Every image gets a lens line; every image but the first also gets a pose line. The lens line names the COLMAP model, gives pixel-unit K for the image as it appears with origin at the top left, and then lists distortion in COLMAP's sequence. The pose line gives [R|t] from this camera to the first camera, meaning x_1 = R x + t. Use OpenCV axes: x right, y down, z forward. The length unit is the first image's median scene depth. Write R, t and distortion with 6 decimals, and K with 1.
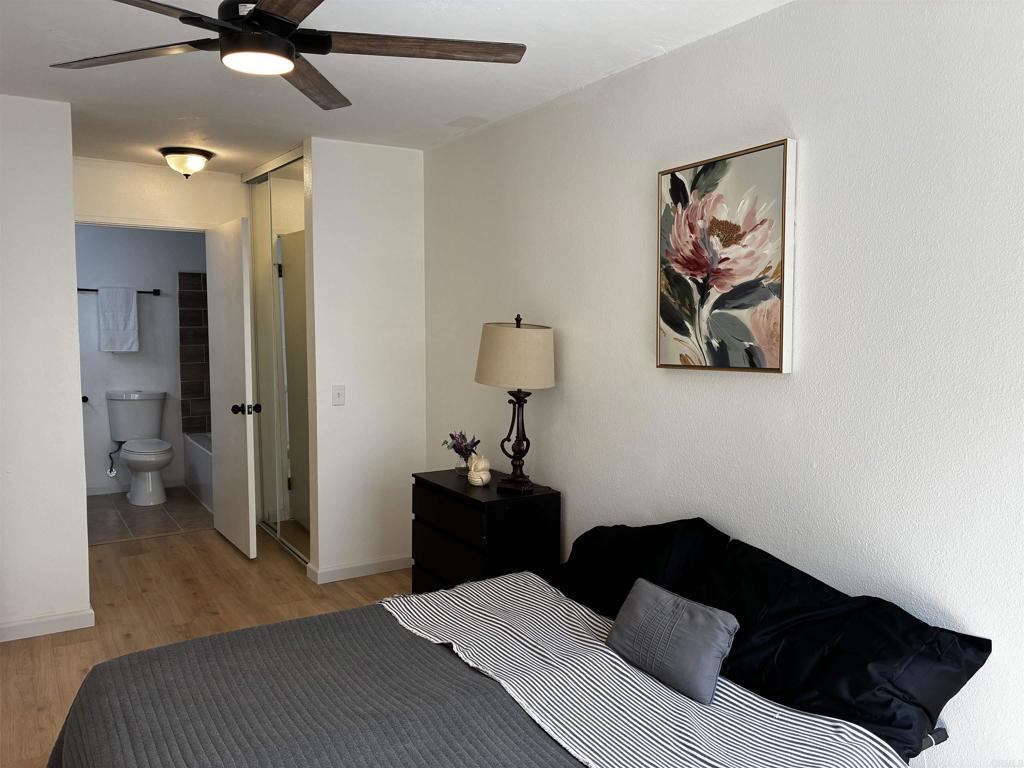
lens RADIAL K [[783.2, 0, 509.3], [0, 783.2, 384.2], [0, 0, 1]] dist [0.057606, -0.075410]
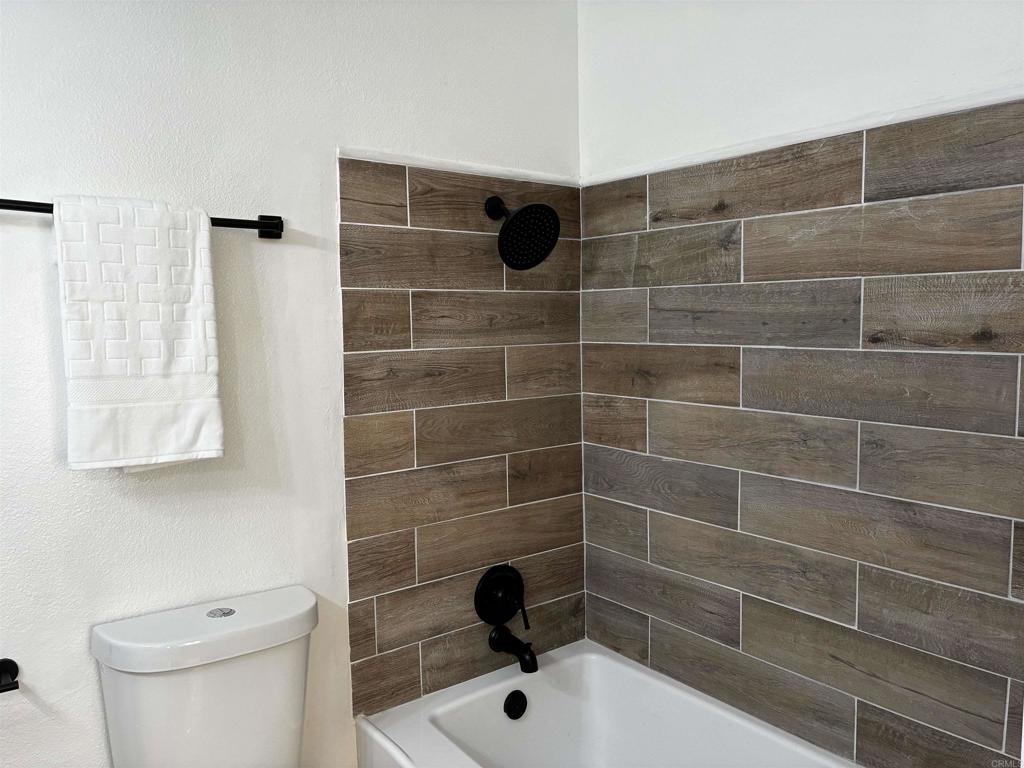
lens RADIAL K [[783.2, 0, 511.0], [0, 783.2, 376.7], [0, 0, 1]] dist [0.057606, -0.075410]
pose [[0.994087, -0.022405, 0.106247, -0.403533], [0.022413, 0.999748, 0.001119, -0.065209], [-0.106245, 0.001269, 0.994339, 0.739850]]
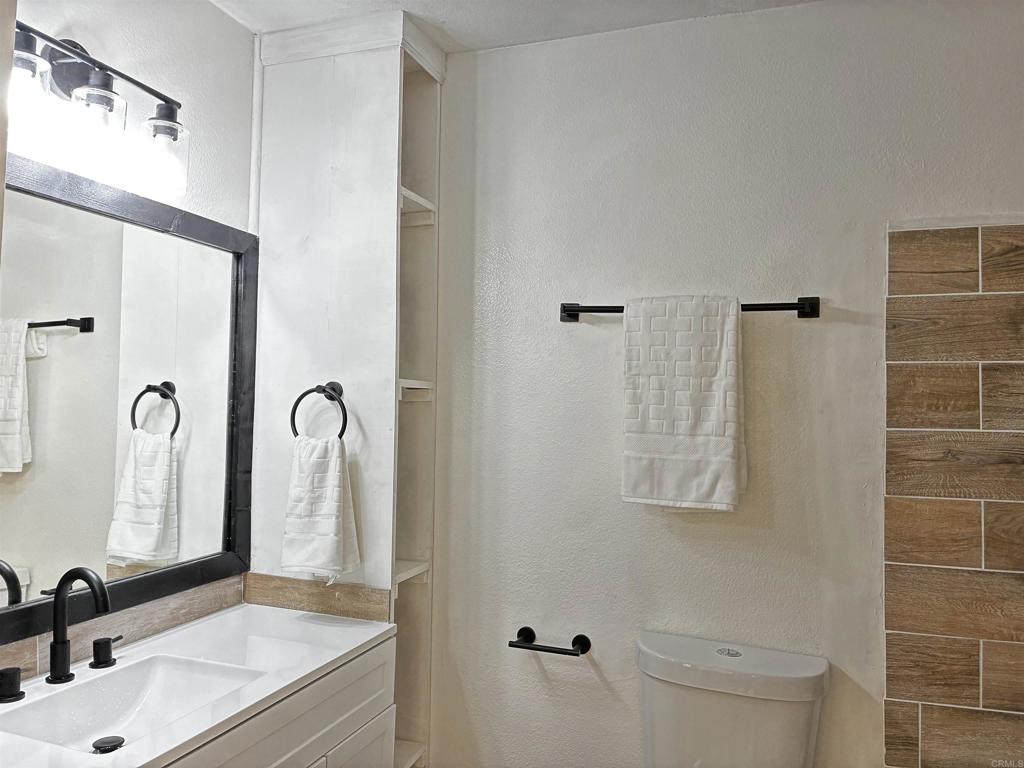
lens RADIAL K [[783.2, 0, 507.2], [0, 783.2, 383.5], [0, 0, 1]] dist [0.057606, -0.075410]
pose [[0.627268, -0.024041, -0.778432, -0.297479], [-0.076675, 0.992761, -0.092445, -0.054592], [0.775020, 0.117674, 0.620884, 0.753765]]
